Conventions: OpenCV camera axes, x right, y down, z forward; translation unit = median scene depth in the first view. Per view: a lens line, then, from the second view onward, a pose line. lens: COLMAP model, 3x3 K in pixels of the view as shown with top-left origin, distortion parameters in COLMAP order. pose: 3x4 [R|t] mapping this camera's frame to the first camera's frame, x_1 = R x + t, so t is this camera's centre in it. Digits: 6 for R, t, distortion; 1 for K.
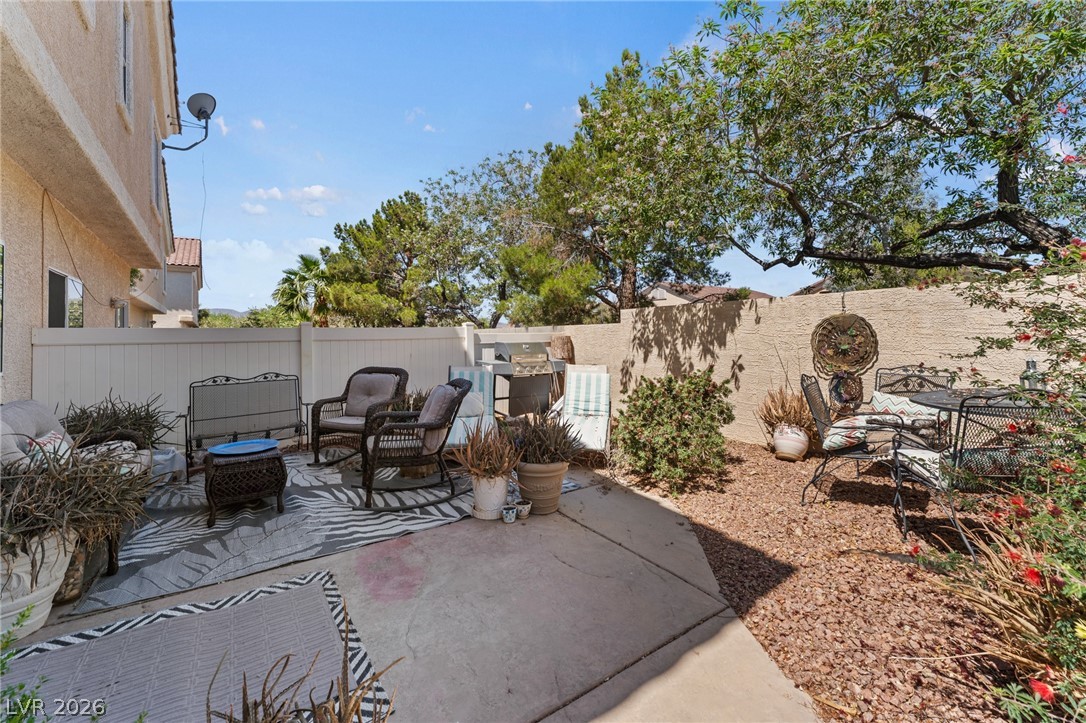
lens RADIAL K [[443.6, 0, 540.9], [0, 443.6, 345.9], [0, 0, 1]] dist [-0.002967, -0.000357]
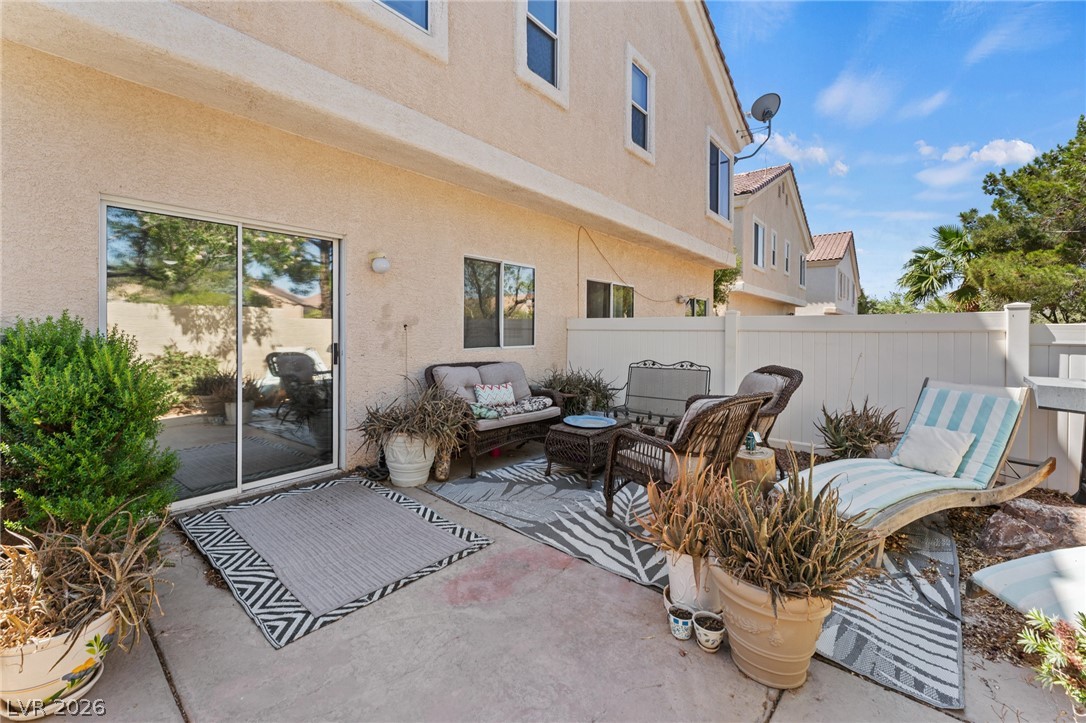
lens RADIAL K [[443.6, 0, 540.9], [0, 443.6, 345.9], [0, 0, 1]] dist [-0.002967, -0.000357]
pose [[0.247480, 0.049974, -0.967603, 0.260265], [-0.031626, 0.998553, 0.043483, -0.007342], [0.968377, 0.019840, 0.248703, 0.392090]]
